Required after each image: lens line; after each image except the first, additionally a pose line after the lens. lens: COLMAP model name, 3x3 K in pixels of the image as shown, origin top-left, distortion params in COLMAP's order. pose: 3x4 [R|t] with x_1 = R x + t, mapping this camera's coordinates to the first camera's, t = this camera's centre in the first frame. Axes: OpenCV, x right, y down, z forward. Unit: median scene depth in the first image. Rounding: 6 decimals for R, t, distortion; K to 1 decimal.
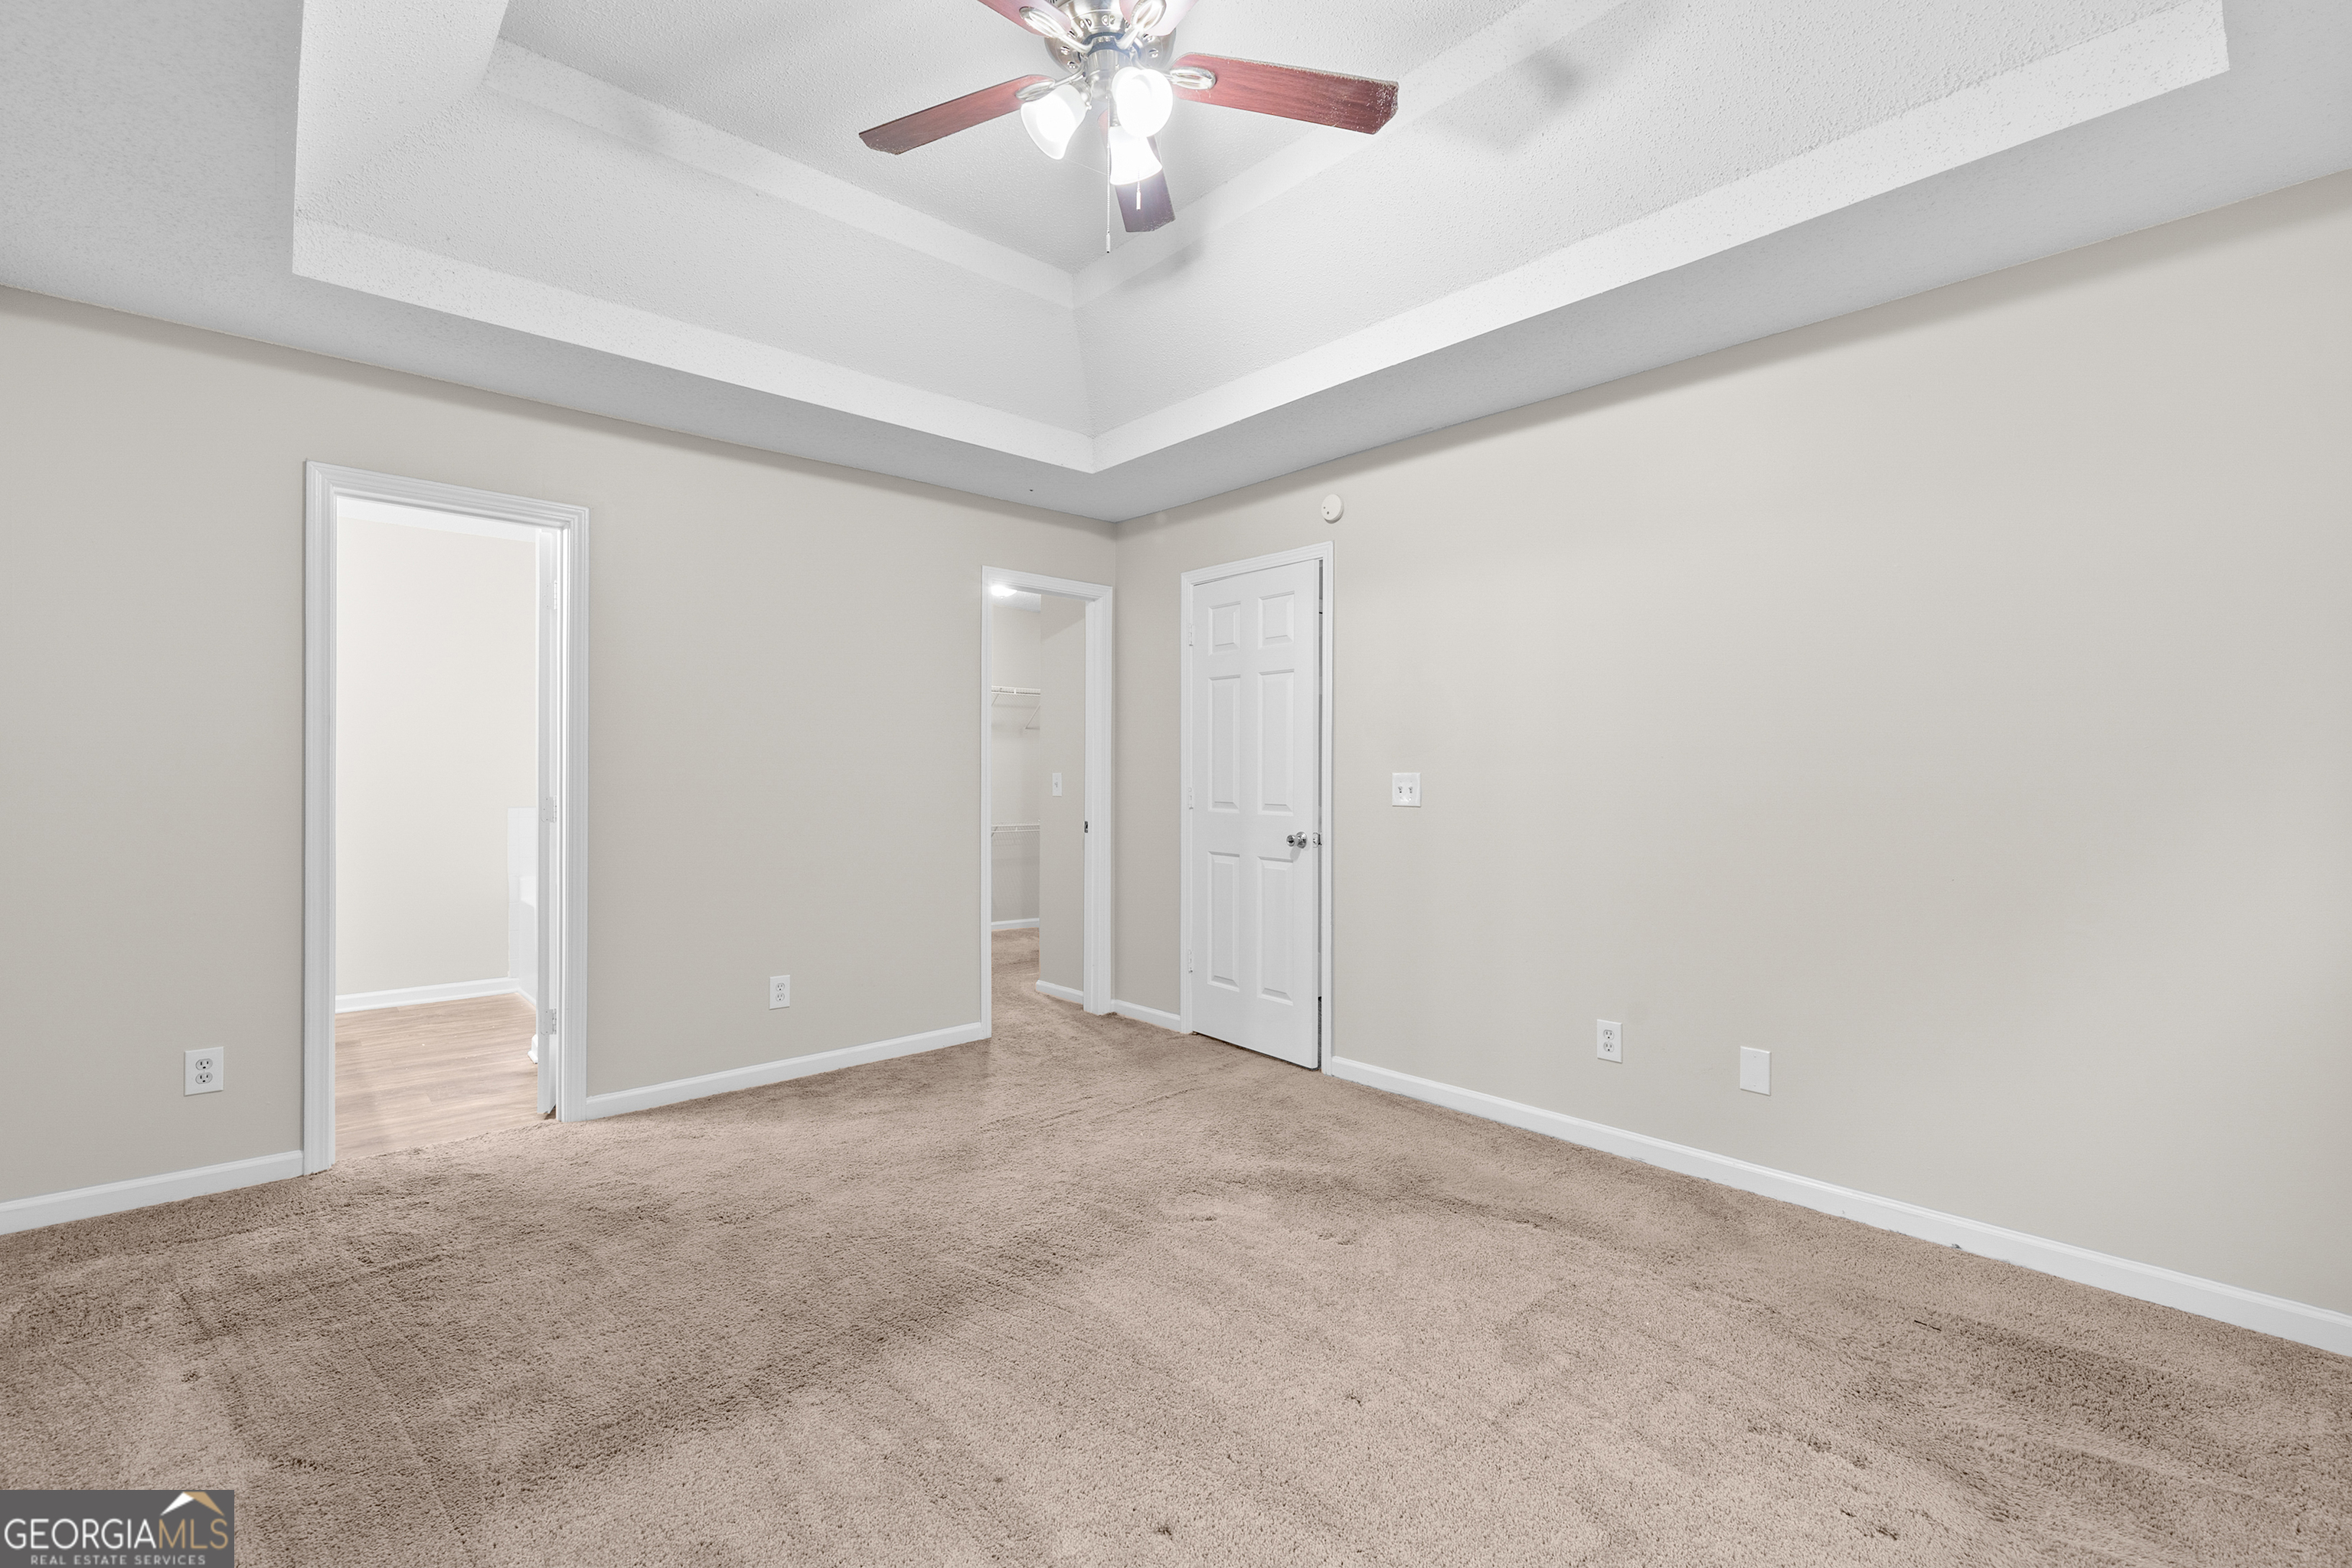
lens RADIAL K [[1024.0, 0, 1187.6], [0, 1024.0, 777.0], [0, 0, 1]] dist [0.005447, 0.000670]
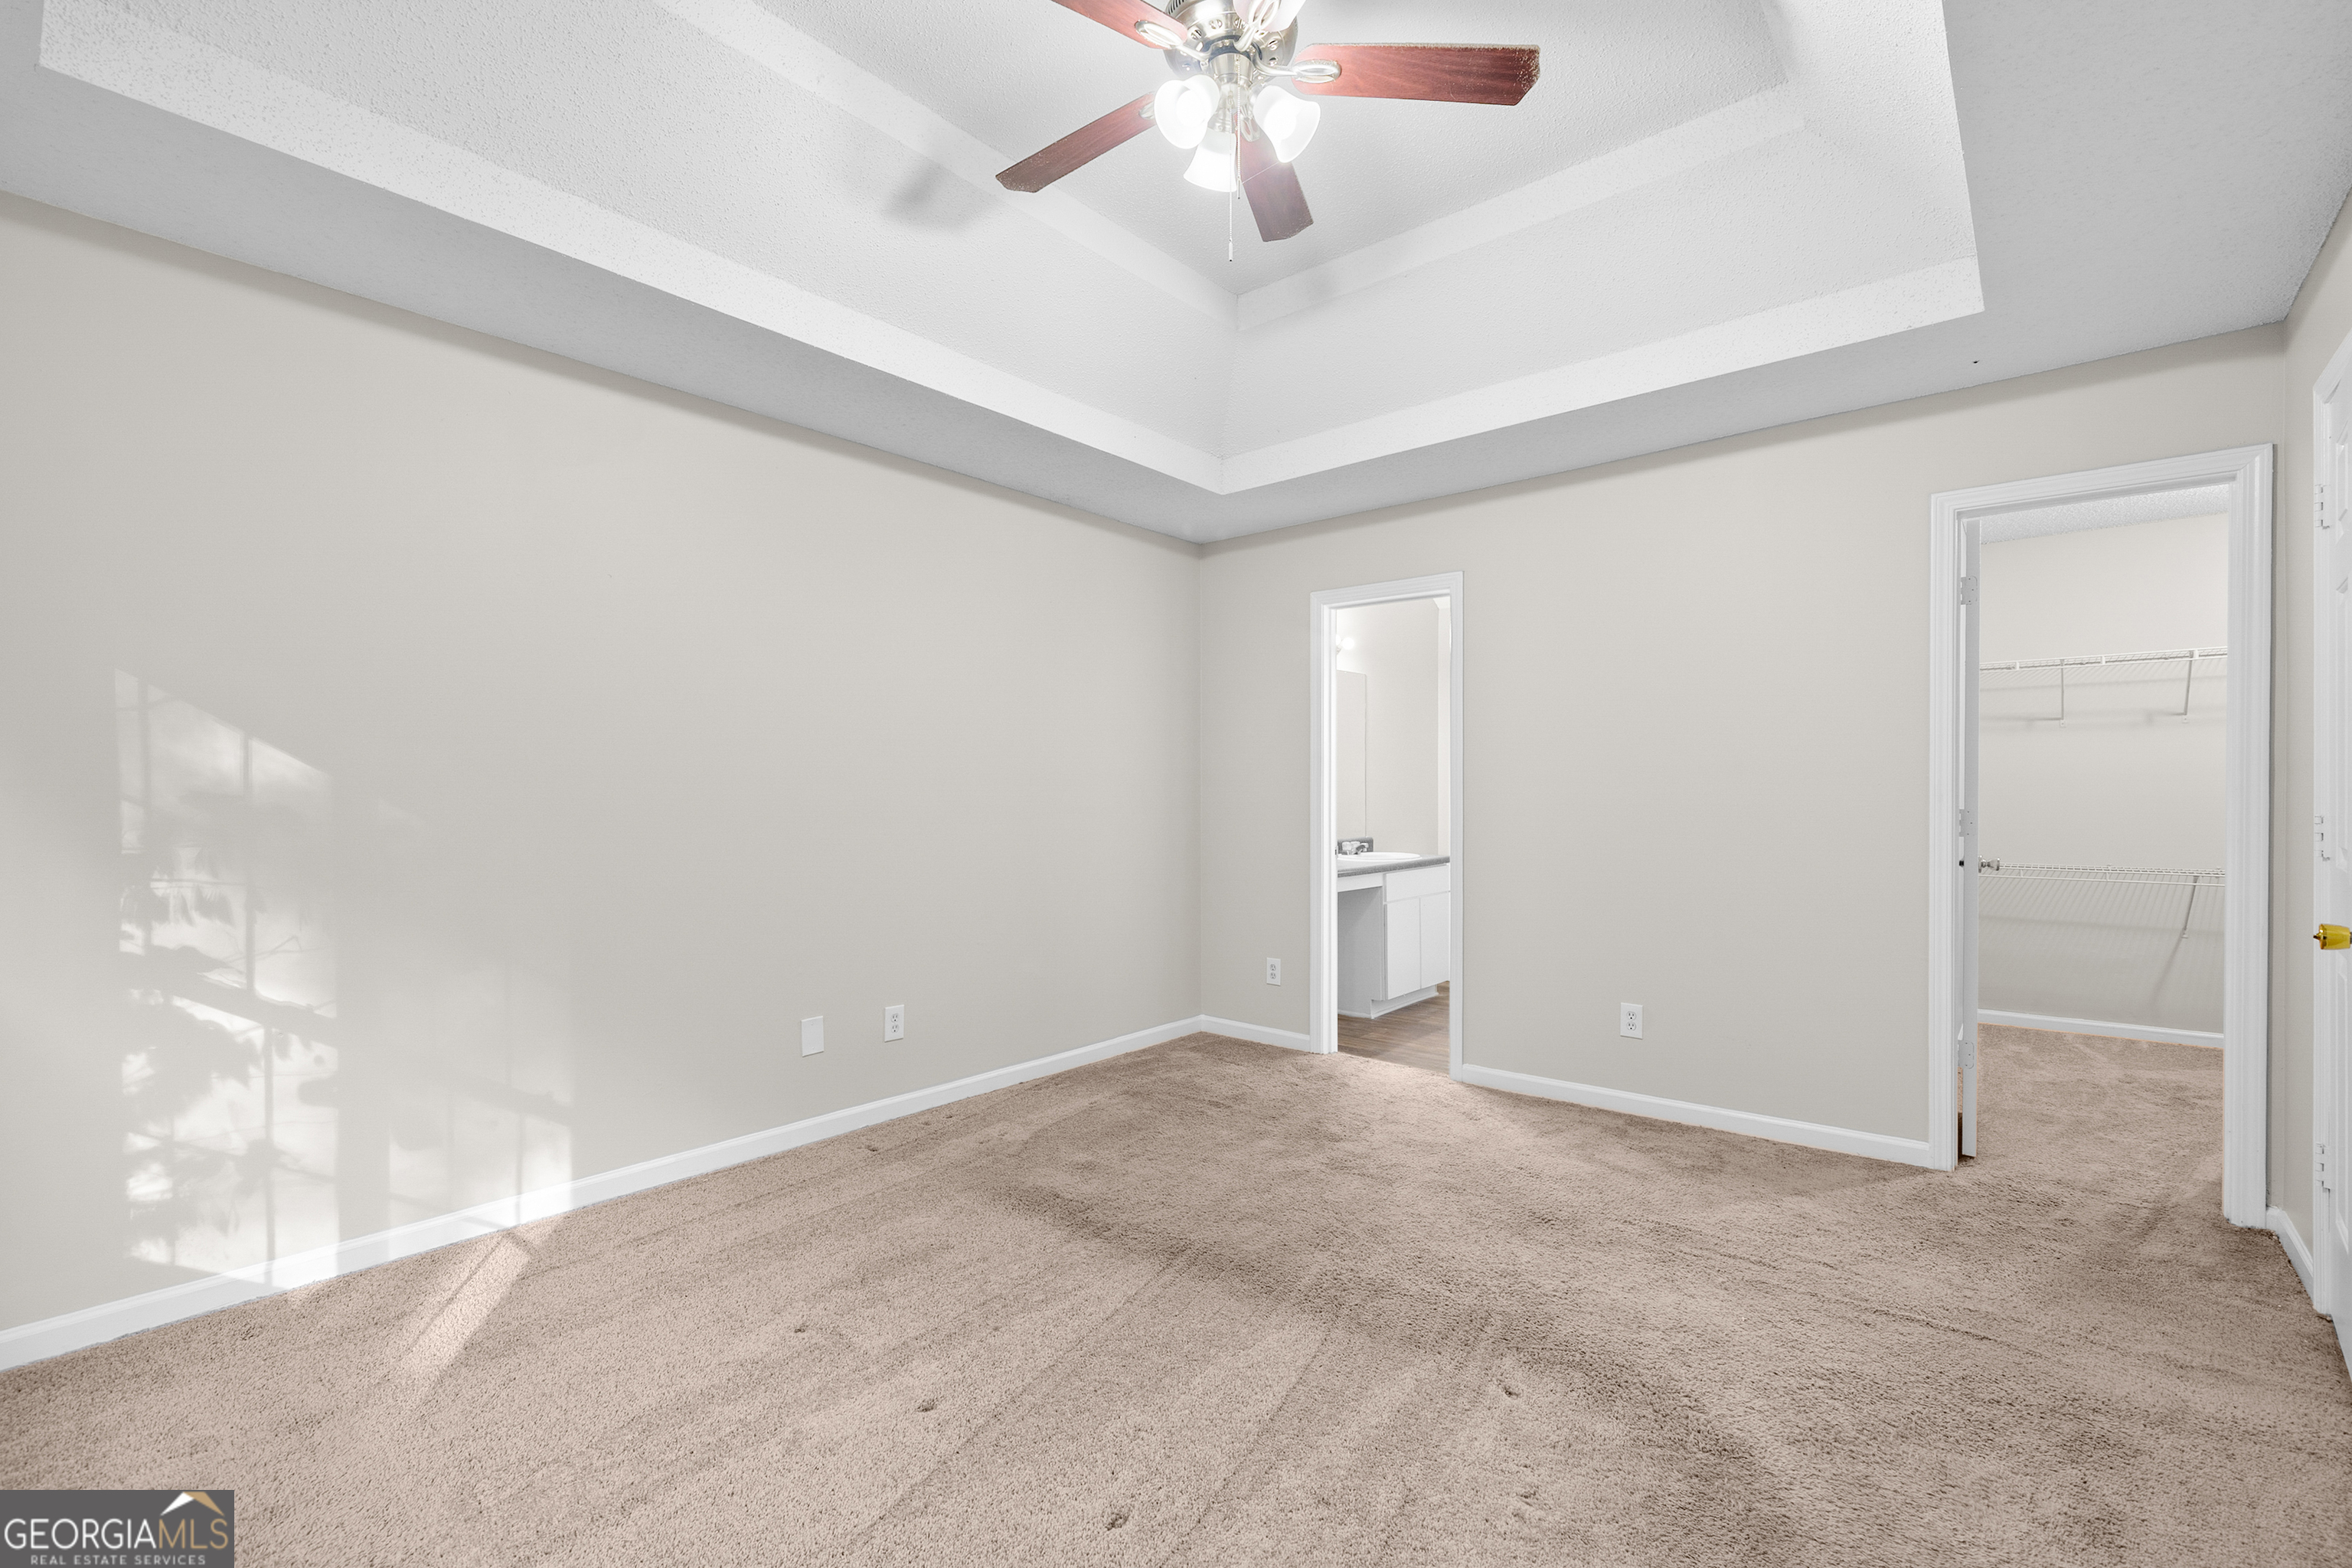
lens RADIAL K [[1024.0, 0, 1187.4], [0, 1024.0, 795.8], [0, 0, 1]] dist [0.005447, 0.000670]
pose [[0.139307, -0.002819, -0.990245, 0.605832], [-0.001600, 0.999994, -0.003072, 0.005285], [0.990248, 0.002013, 0.139302, 0.563512]]
